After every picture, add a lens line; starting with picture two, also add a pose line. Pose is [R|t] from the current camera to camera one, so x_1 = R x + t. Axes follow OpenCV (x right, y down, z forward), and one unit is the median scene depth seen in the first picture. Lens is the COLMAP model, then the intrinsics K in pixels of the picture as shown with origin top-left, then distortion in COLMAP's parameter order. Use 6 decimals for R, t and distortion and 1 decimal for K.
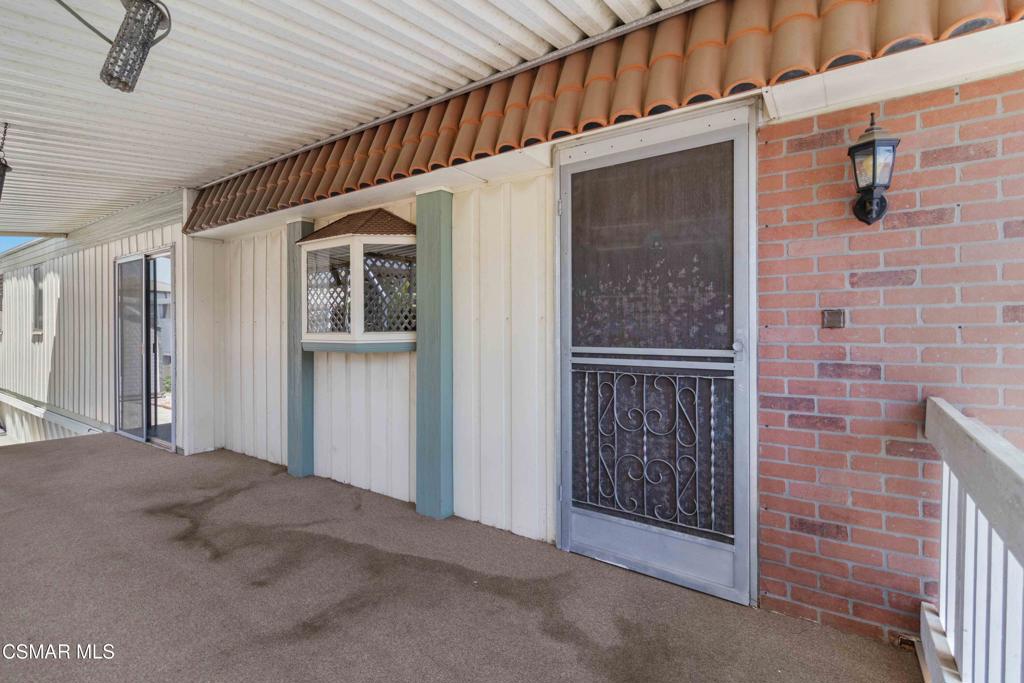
lens RADIAL K [[475.5, 0, 513.6], [0, 475.5, 331.2], [0, 0, 1]] dist [0.001025, 0.000488]
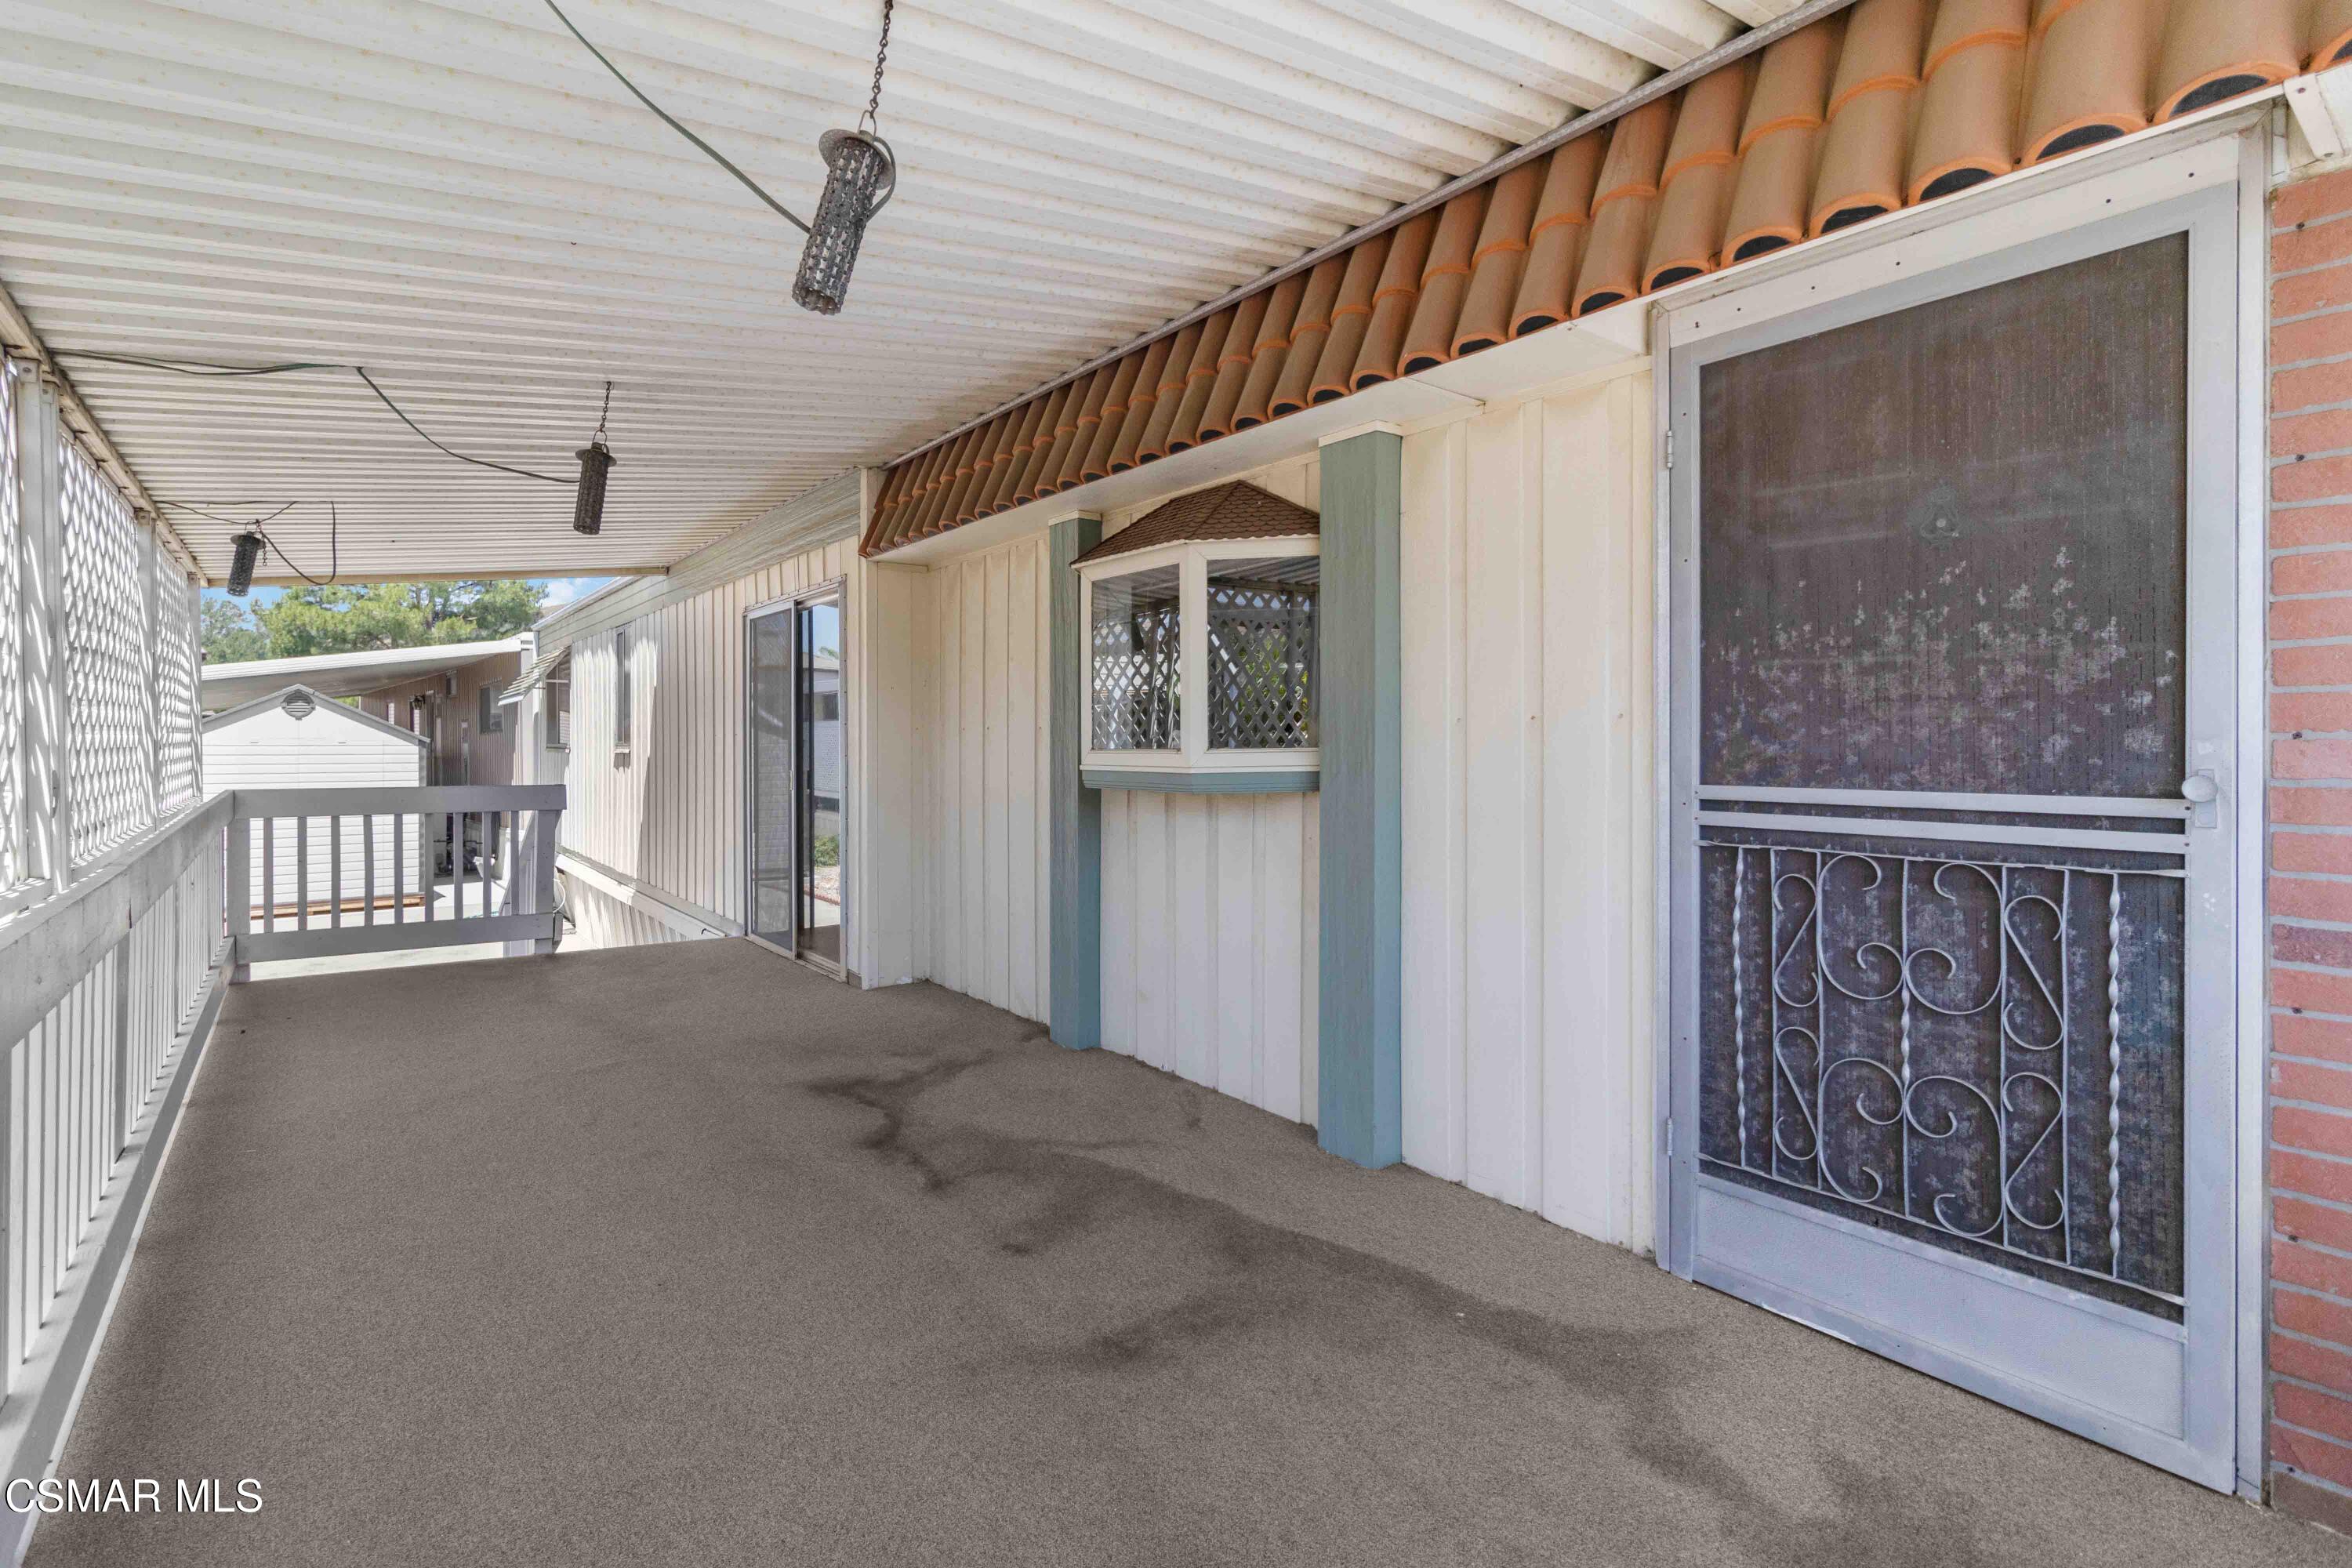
lens RADIAL K [[1101.2, 0, 1167.5], [0, 1101.2, 752.4], [0, 0, 1]] dist [0.000114, 0.000227]
pose [[0.951194, 0.002531, -0.308582, -0.022378], [-0.001292, 0.999990, 0.004219, 0.000657], [0.308590, -0.003614, 0.951188, -0.050665]]
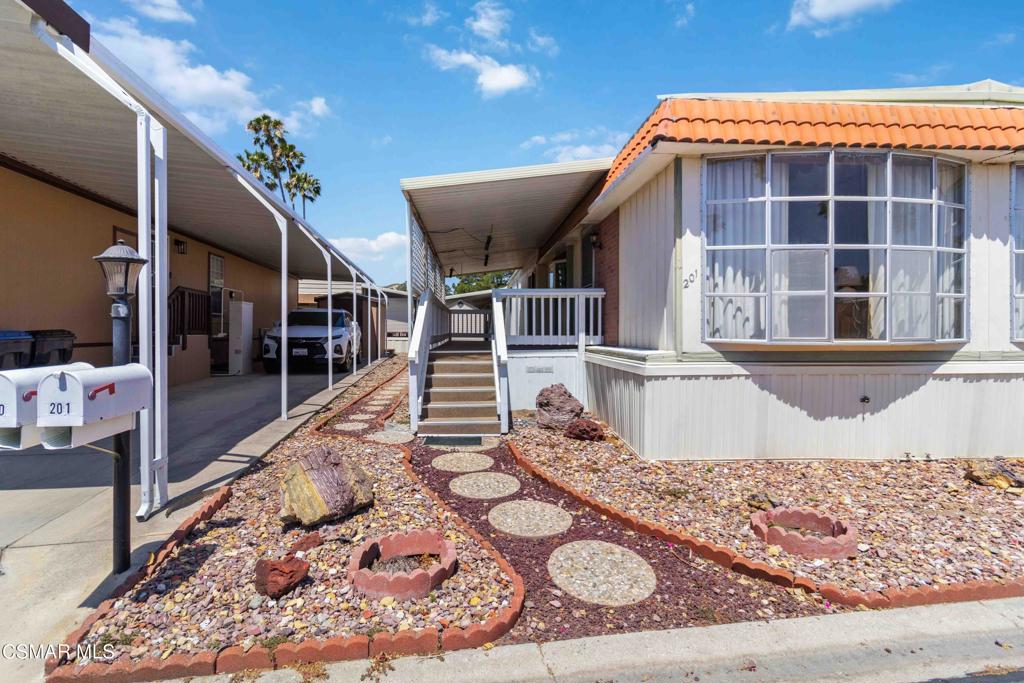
lens RADIAL K [[472.2, 0, 507.0], [0, 472.2, 334.8], [0, 0, 1]] dist [-0.000041, 0.000378]
pose [[0.627615, 0.002401, -0.778520, 2.543622], [0.000724, 0.999993, 0.003668, 0.382631], [0.778523, -0.002866, 0.627609, -1.666837]]
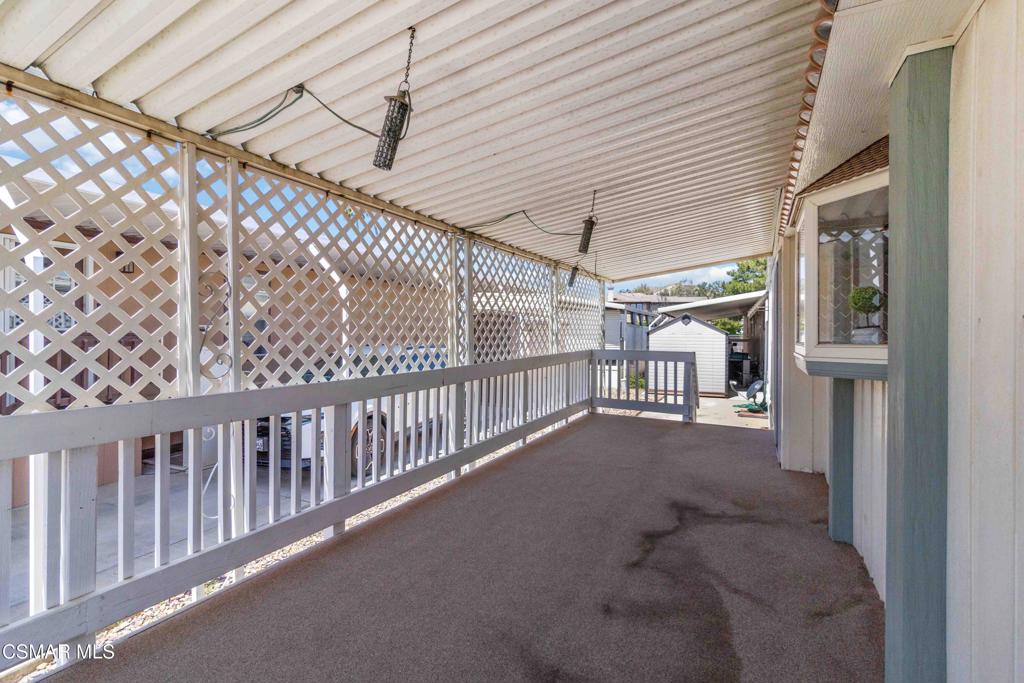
lens RADIAL K [[470.1, 0, 512.0], [0, 470.1, 341.5], [0, 0, 1]] dist [-0.001418, -0.000263]
pose [[0.115867, 0.020753, -0.993048, 0.320747], [-0.009635, 0.999758, 0.019769, -0.013665], [0.993218, 0.007278, 0.116039, 0.635075]]
